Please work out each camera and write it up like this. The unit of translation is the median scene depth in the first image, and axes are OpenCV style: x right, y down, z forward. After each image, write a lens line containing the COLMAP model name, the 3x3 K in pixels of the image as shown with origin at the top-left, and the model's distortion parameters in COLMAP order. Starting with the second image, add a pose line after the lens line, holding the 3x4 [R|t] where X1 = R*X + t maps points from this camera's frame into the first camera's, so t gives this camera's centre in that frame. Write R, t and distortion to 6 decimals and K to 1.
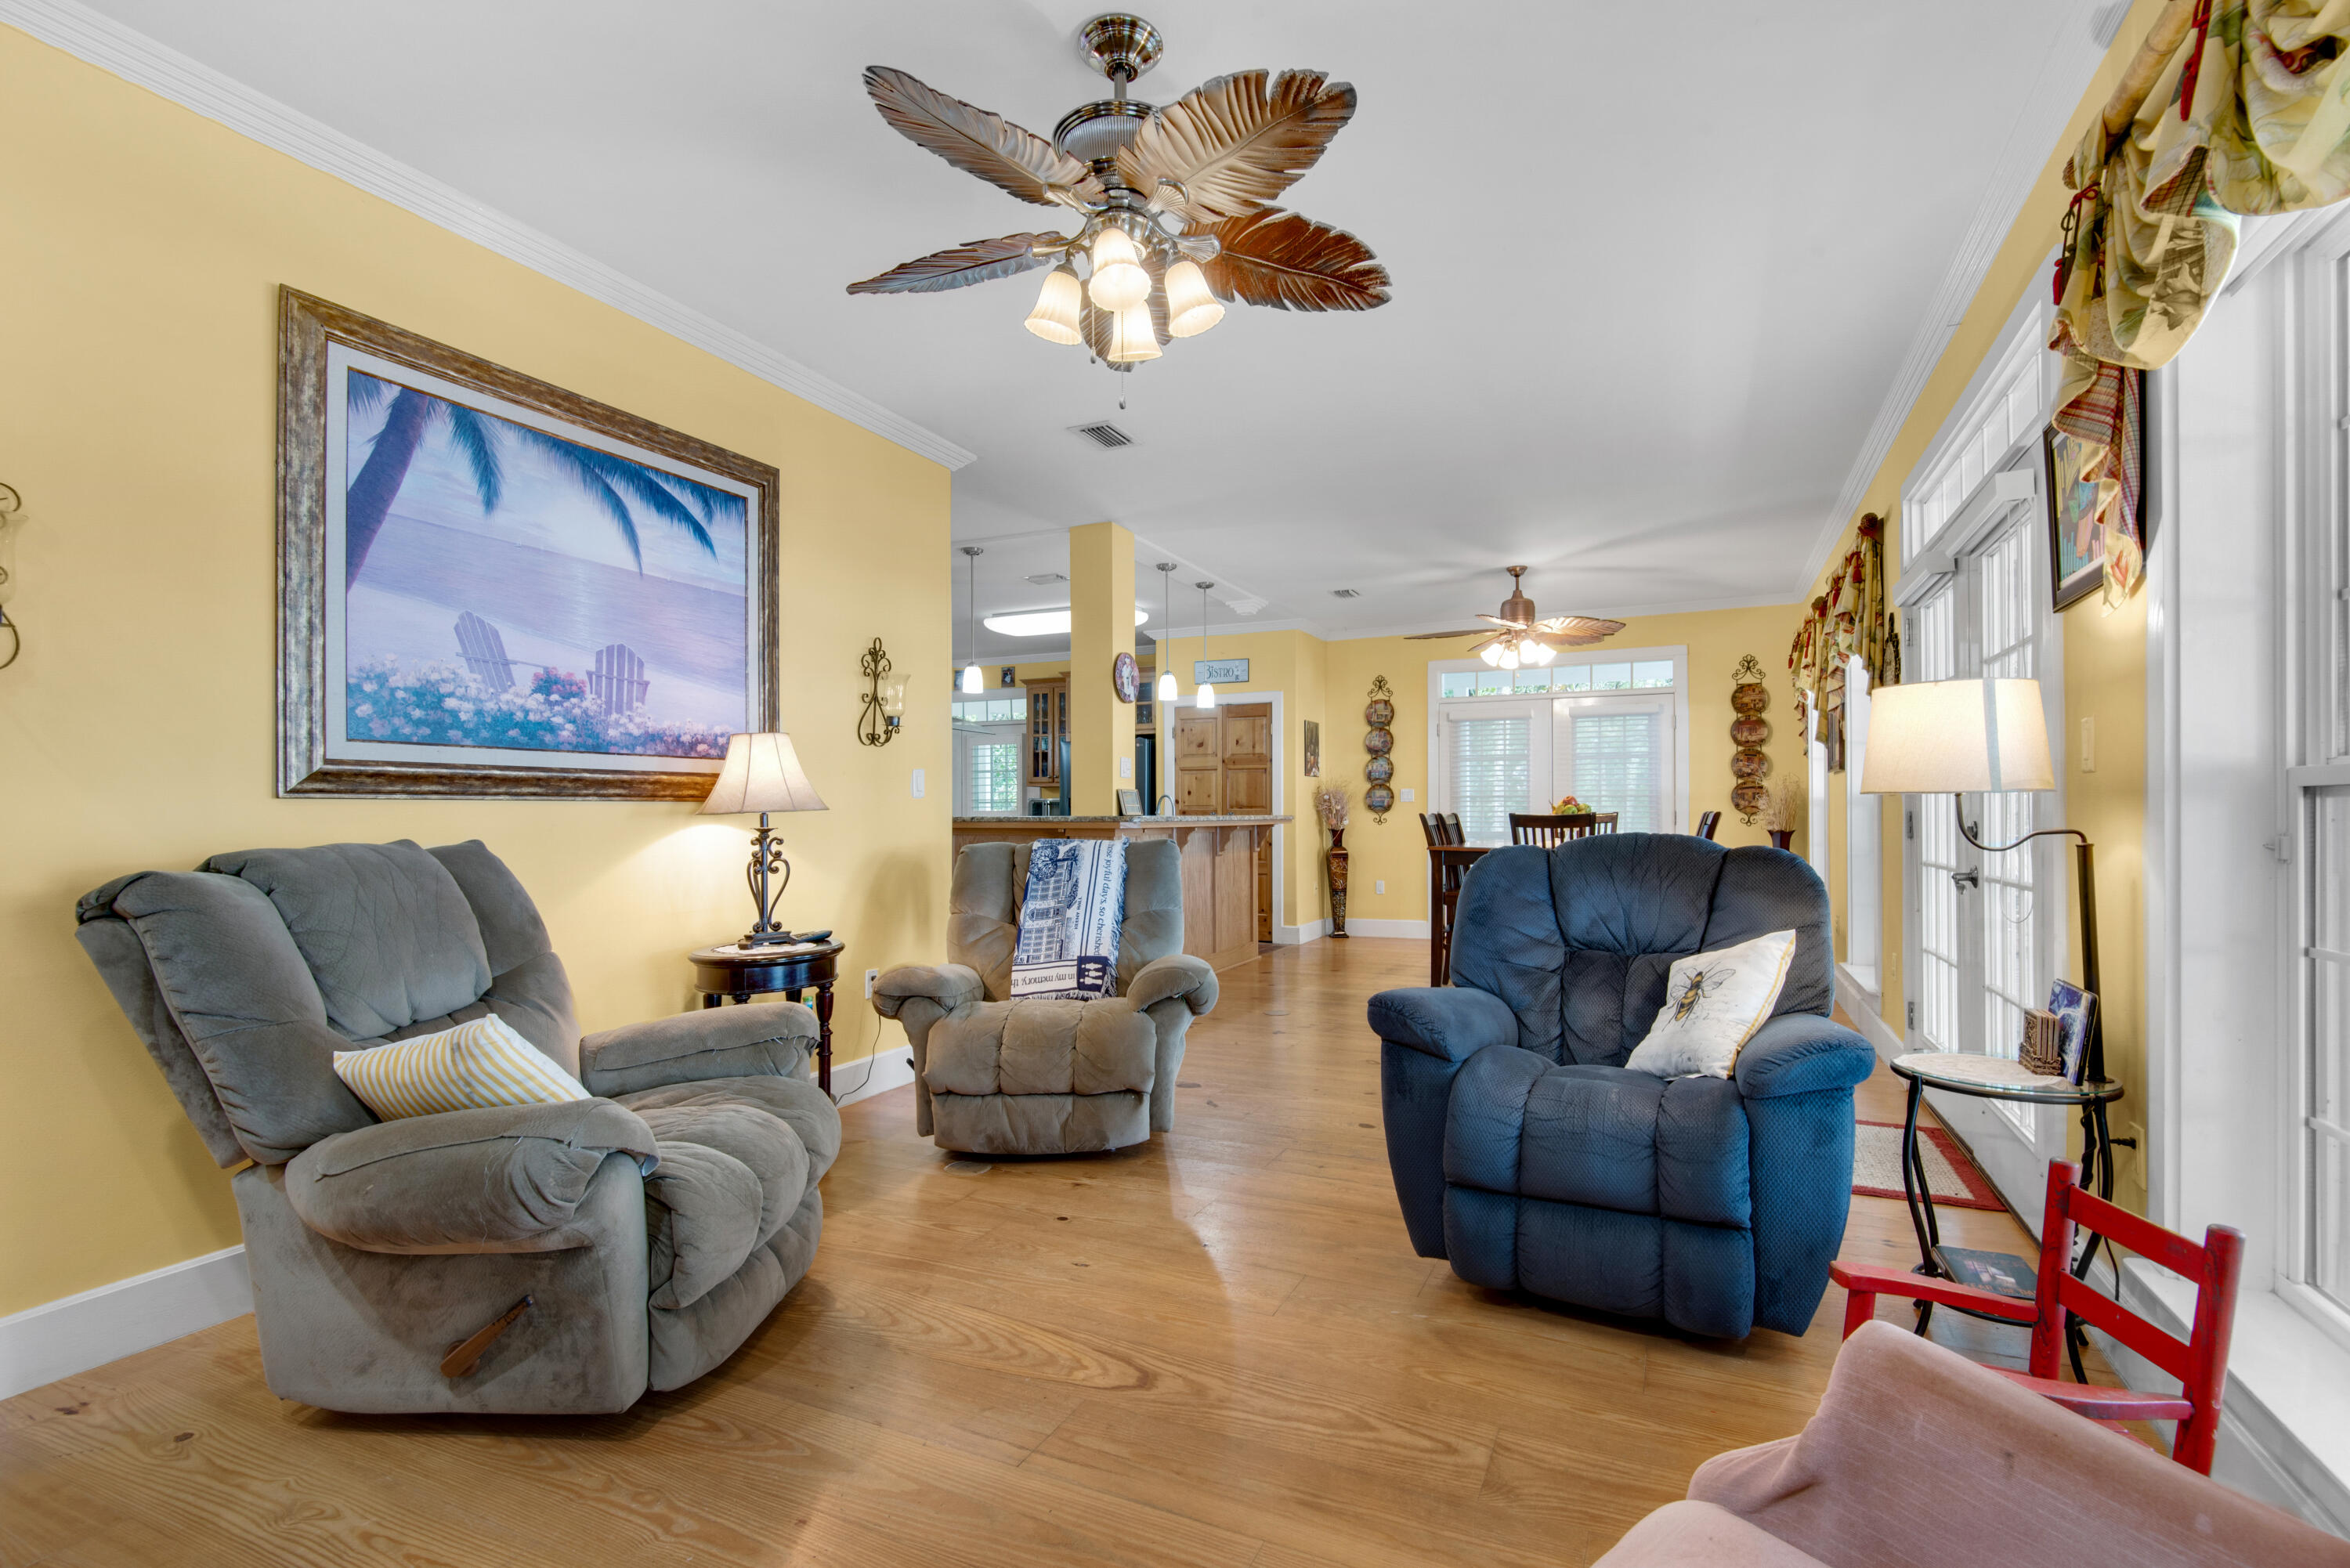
lens RADIAL K [[1047.5, 0, 1189.8], [0, 1047.5, 801.6], [0, 0, 1]] dist [0.025236, -0.012976]
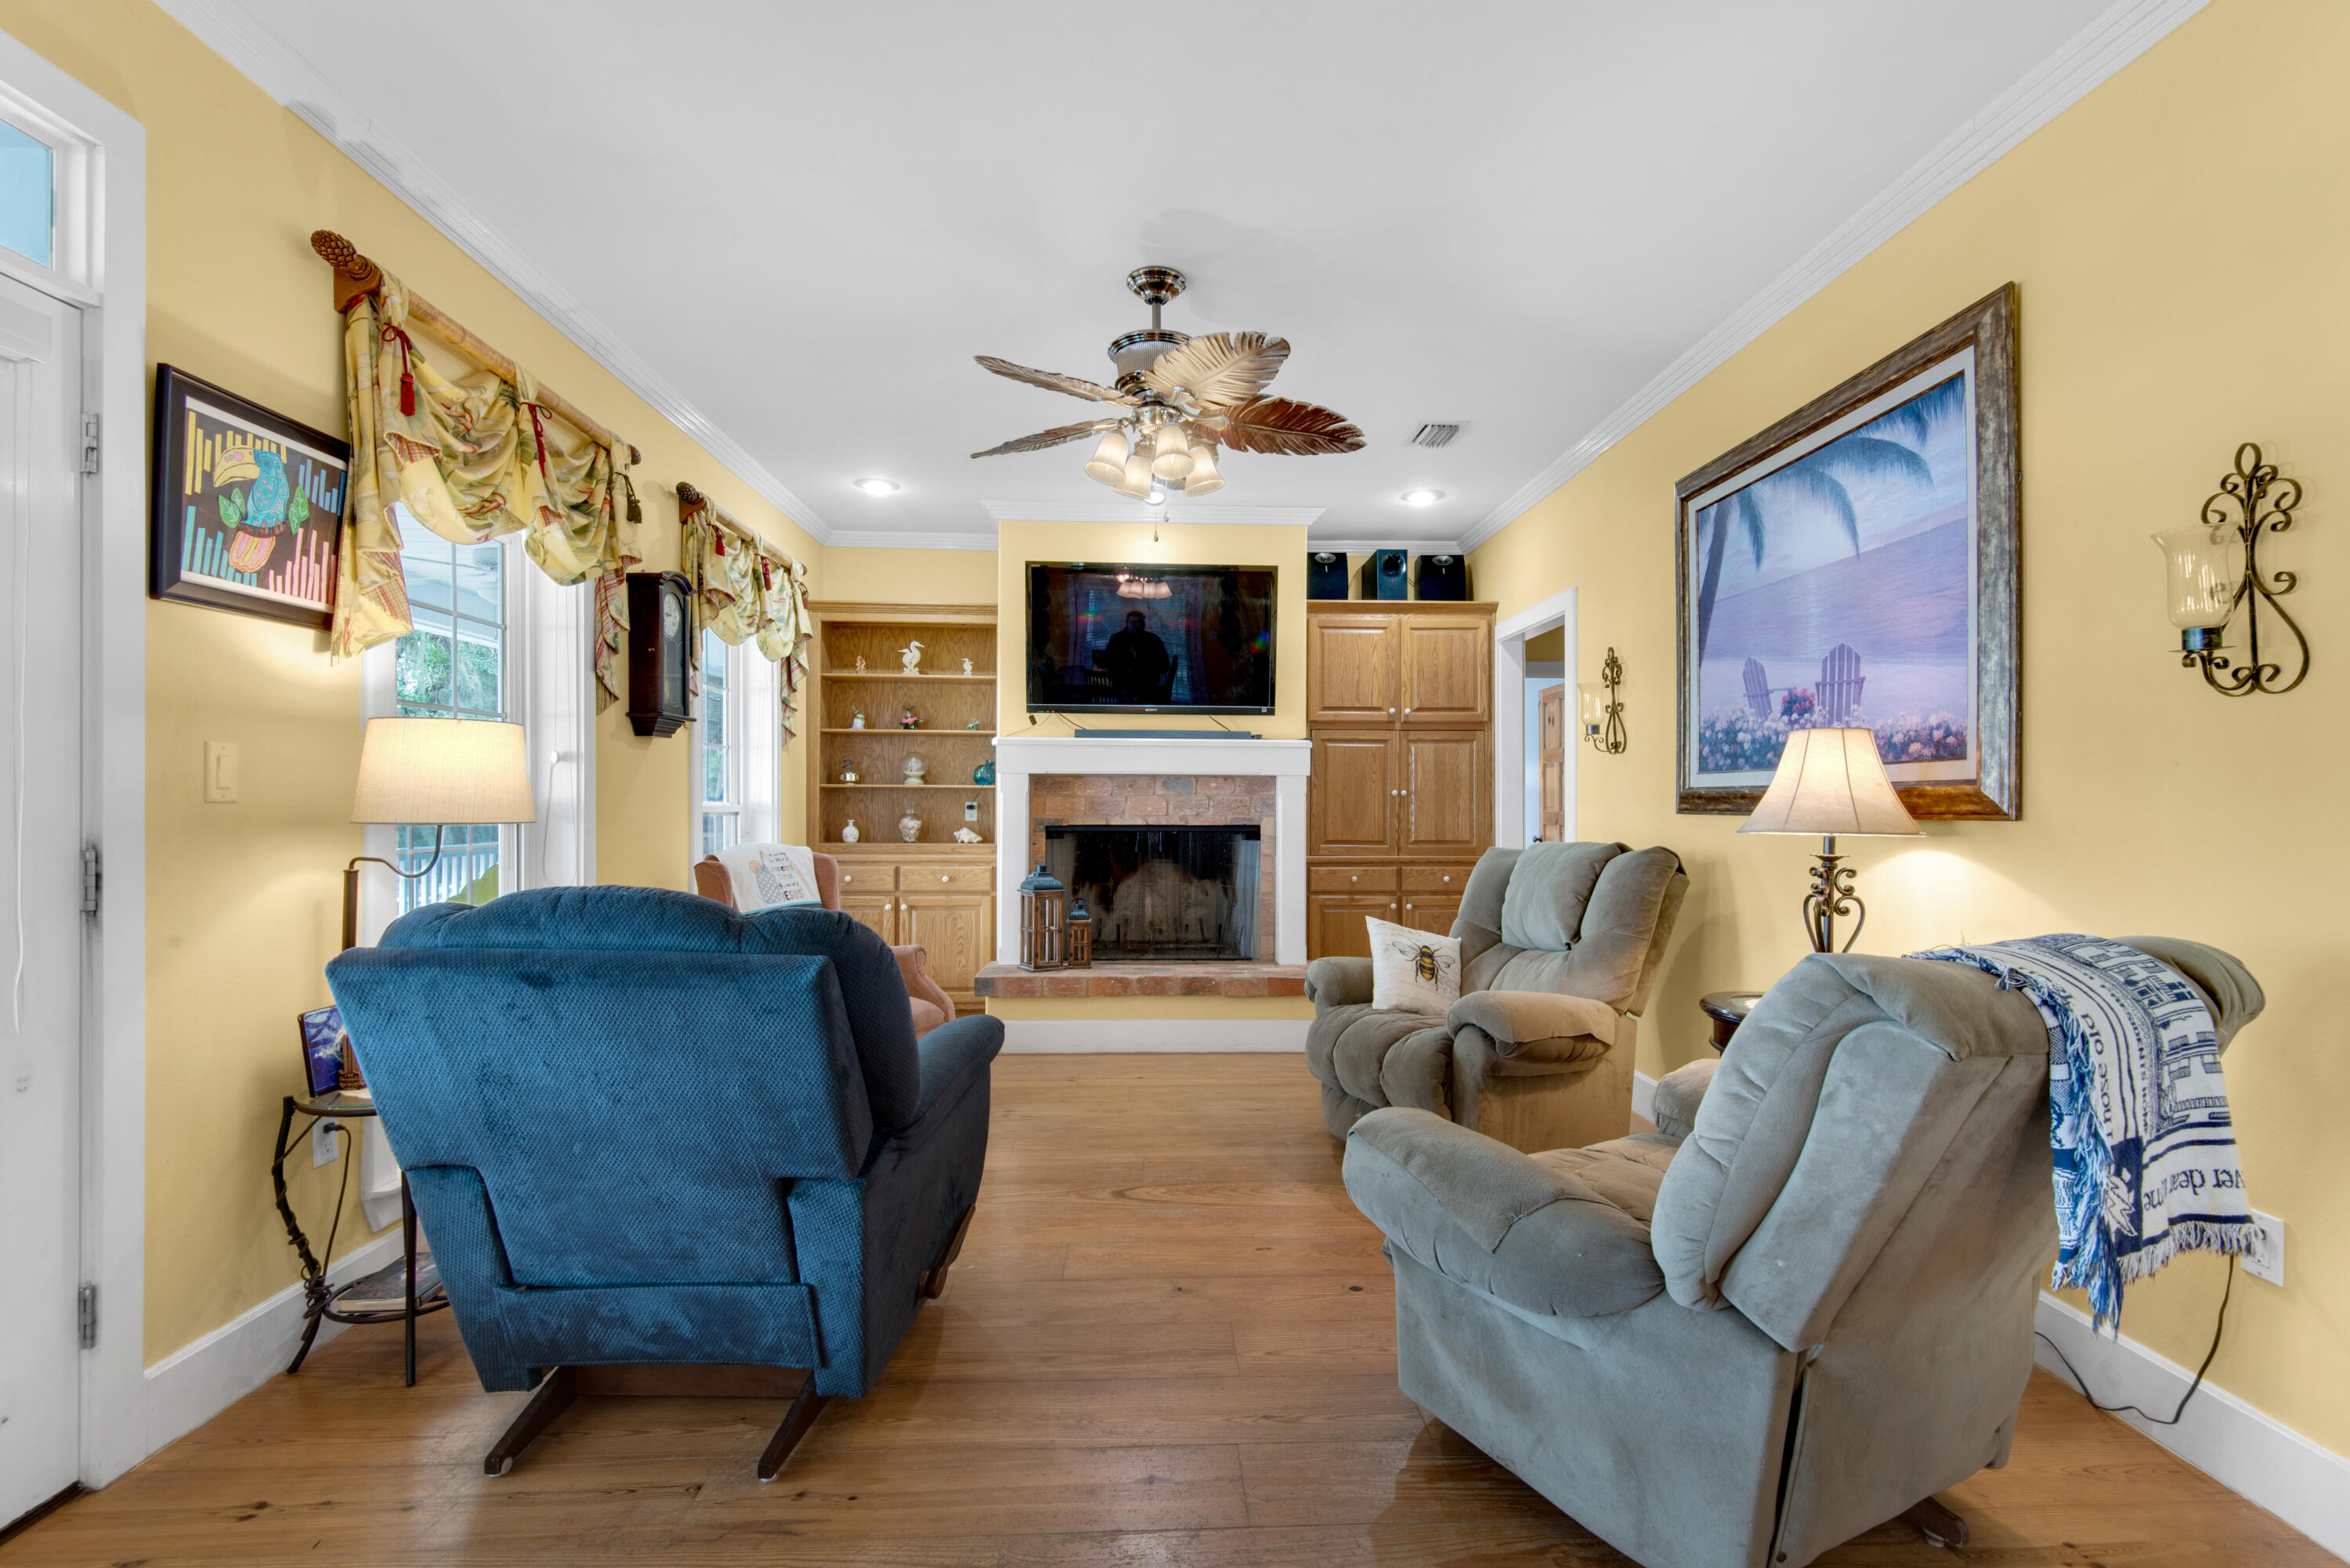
lens RADIAL K [[1058.8, 0, 1209.1], [0, 1058.8, 803.3], [0, 0, 1]] dist [0.004062, -0.010236]
pose [[-0.876473, 0.001996, -0.481446, 0.146305], [0.004919, 0.999976, -0.004810, -0.004317], [0.481425, -0.006584, -0.876463, 0.601643]]
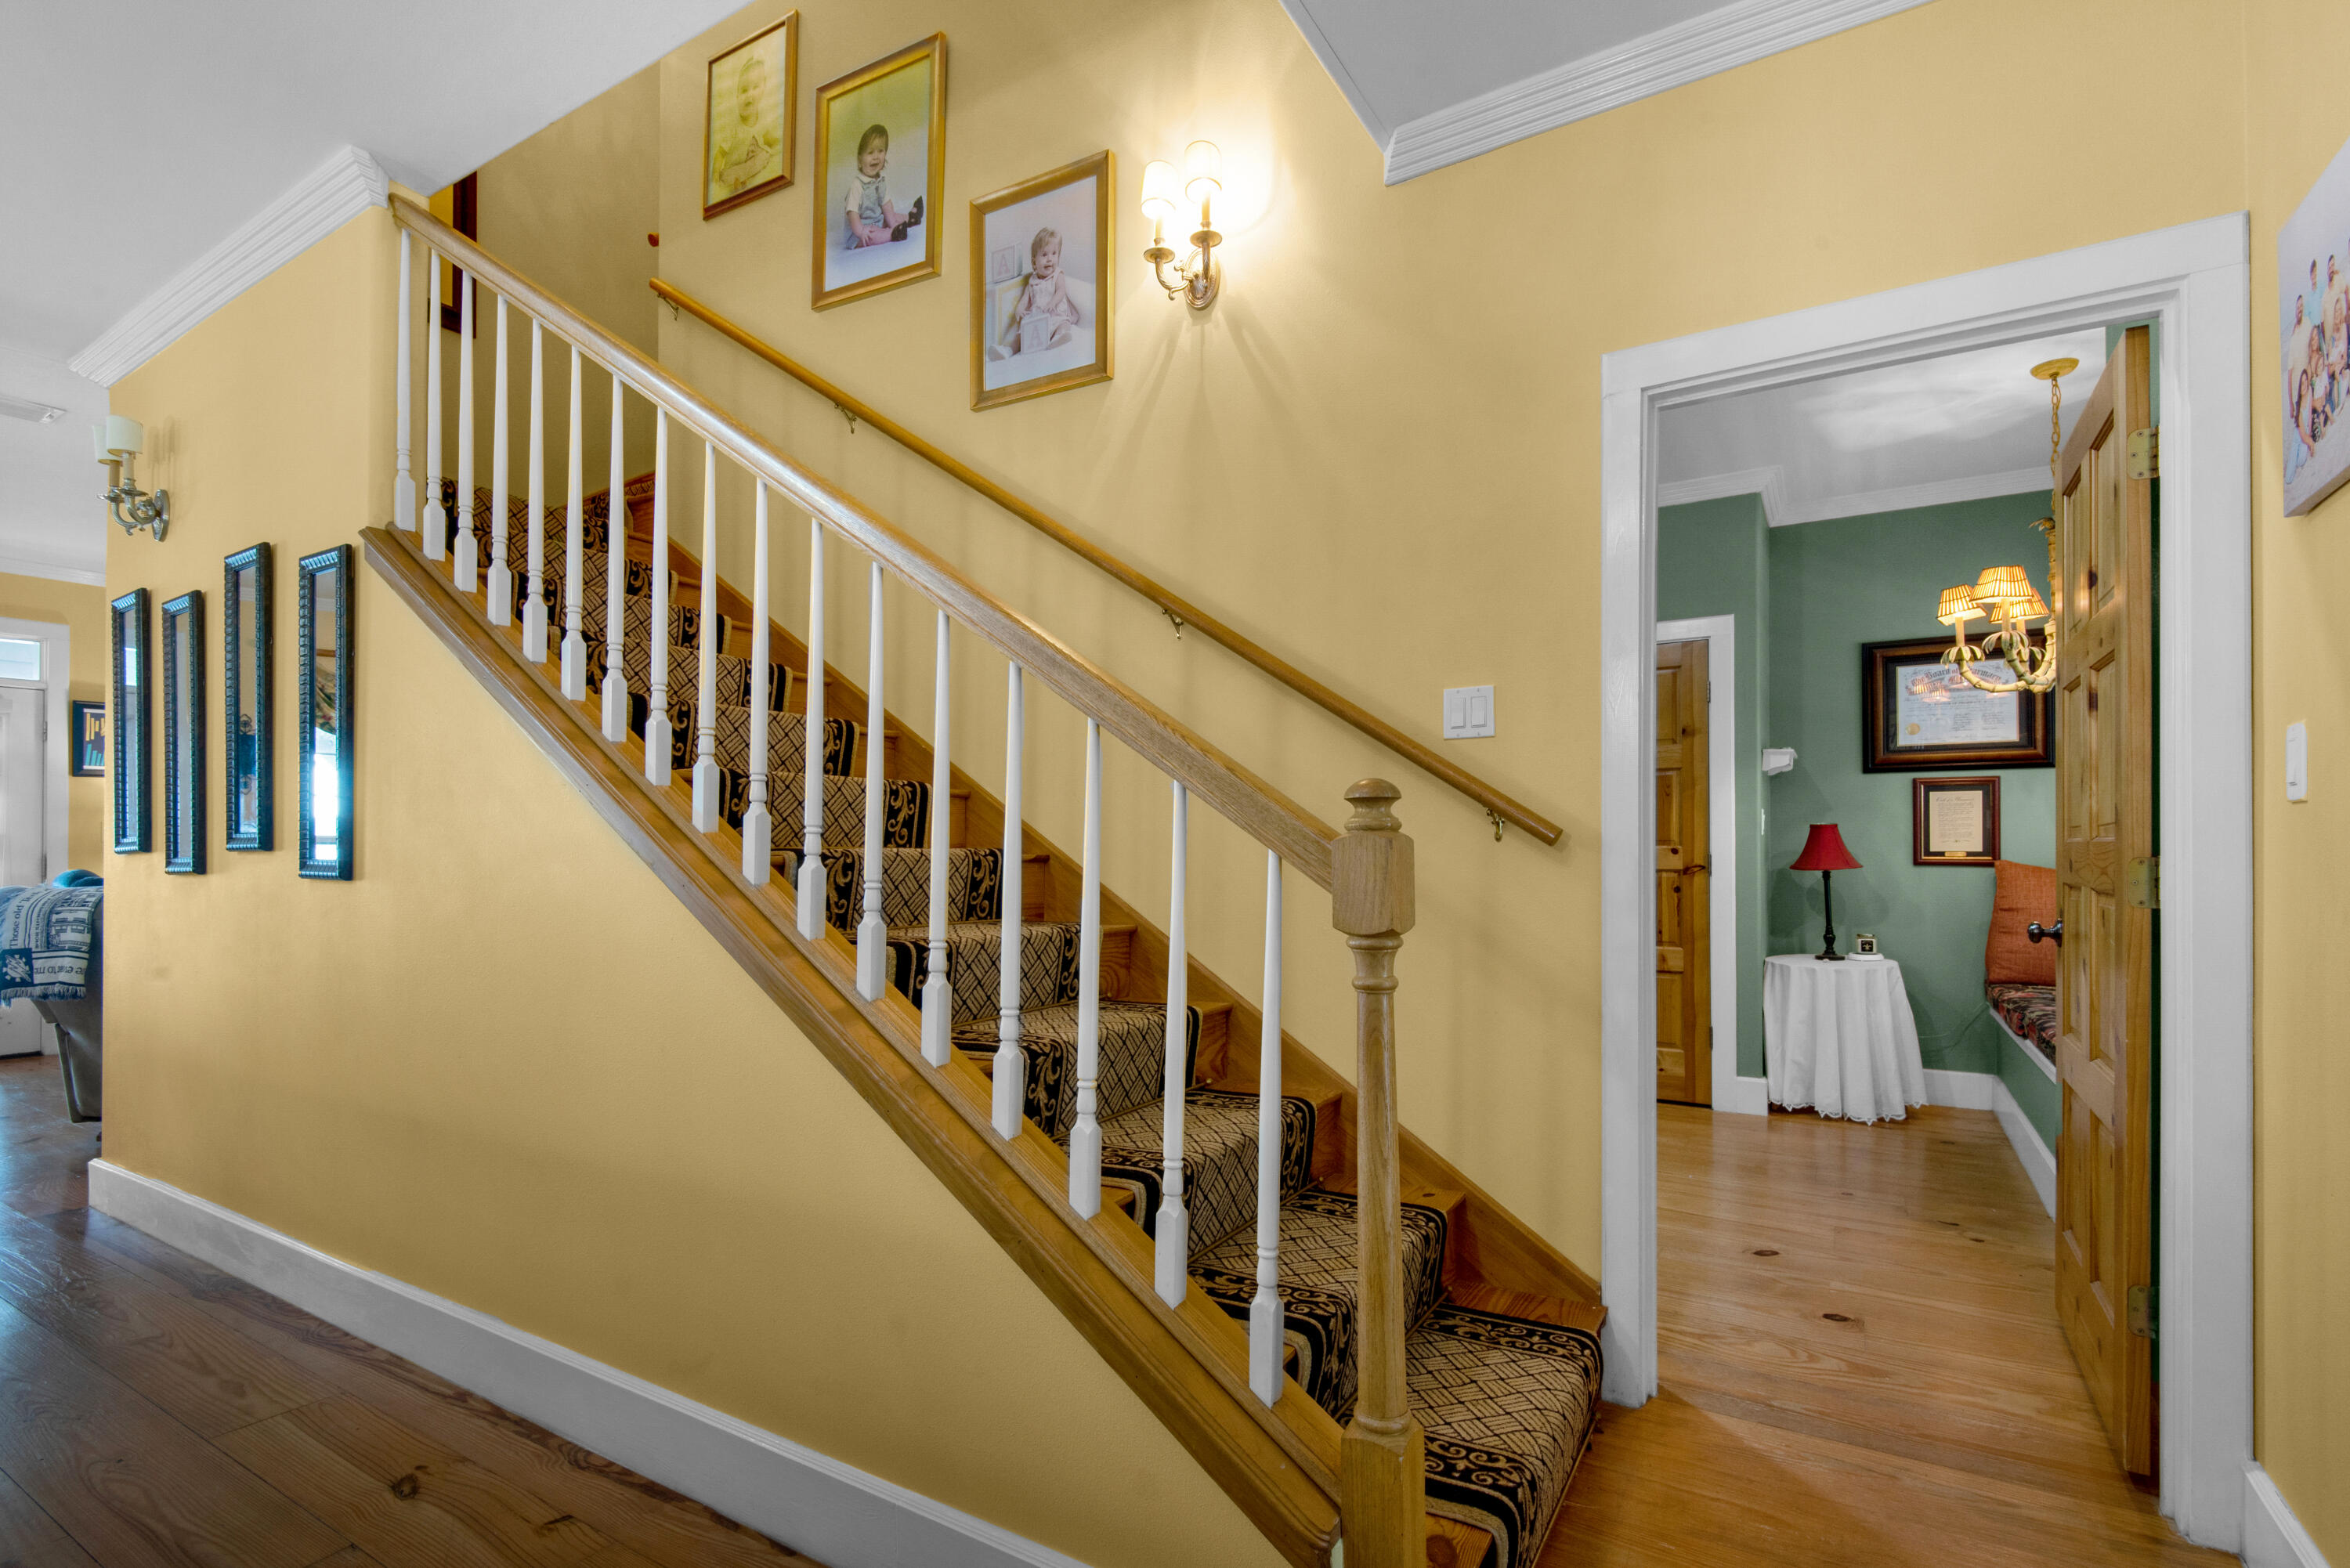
lens RADIAL K [[1094.3, 0, 1182.1], [0, 1094.3, 833.3], [0, 0, 1]] dist [0.025464, -0.019814]
pose [[-0.994325, 0.009210, 0.105983, -0.608002], [0.006737, 0.999697, -0.023676, 0.010986], [-0.106169, -0.022828, -0.994086, 0.960068]]
